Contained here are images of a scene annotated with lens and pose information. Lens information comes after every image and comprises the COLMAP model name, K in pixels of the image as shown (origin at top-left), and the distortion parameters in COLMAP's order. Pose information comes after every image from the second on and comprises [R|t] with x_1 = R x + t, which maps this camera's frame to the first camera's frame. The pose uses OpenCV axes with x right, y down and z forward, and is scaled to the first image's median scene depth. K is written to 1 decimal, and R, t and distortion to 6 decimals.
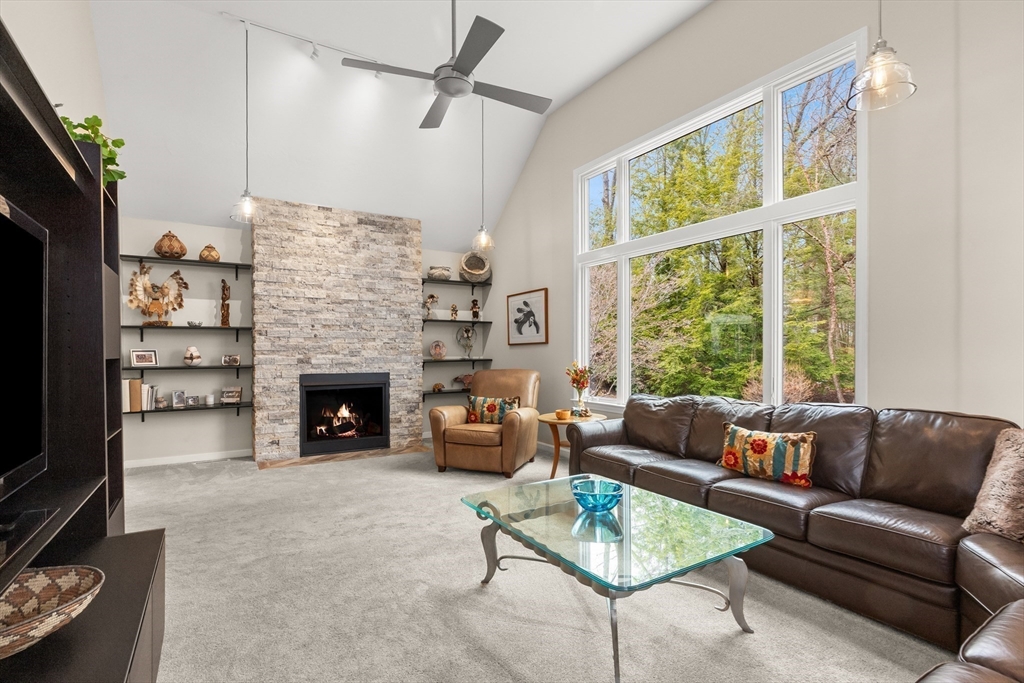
lens RADIAL K [[498.6, 0, 515.6], [0, 498.6, 345.2], [0, 0, 1]] dist [-0.024359, -0.000393]
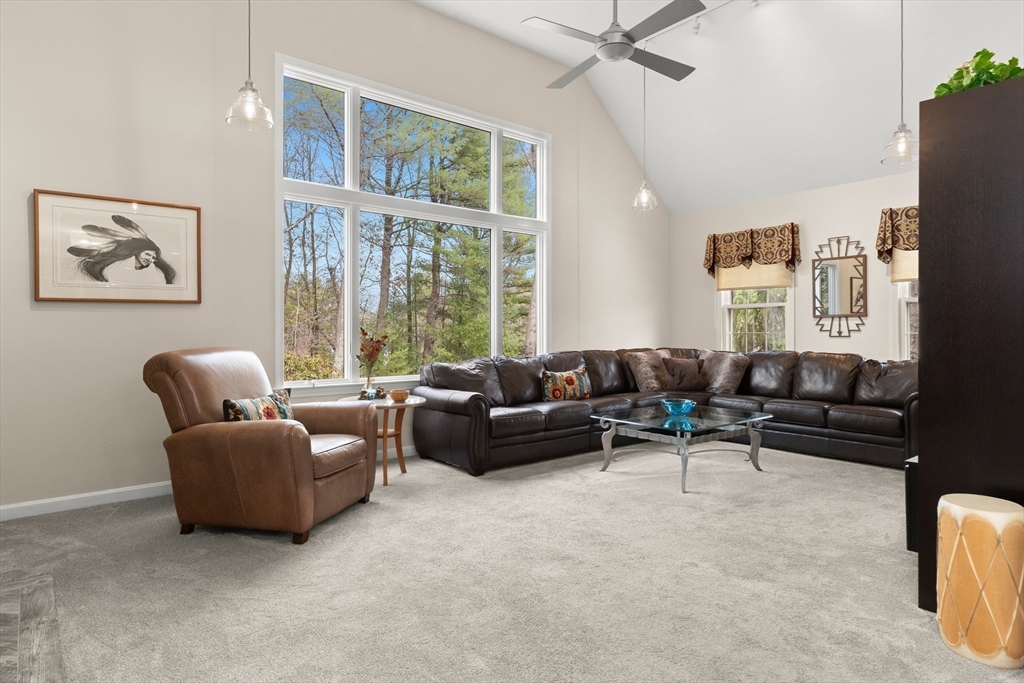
lens RADIAL K [[573.6, 0, 513.7], [0, 573.6, 337.9], [0, 0, 1]] dist [-0.002516, -0.000670]
pose [[-0.140919, 0.001272, 0.990020, -0.632512], [-0.001292, 0.999998, -0.001469, 0.036369], [-0.990020, -0.001486, -0.140917, 0.711771]]
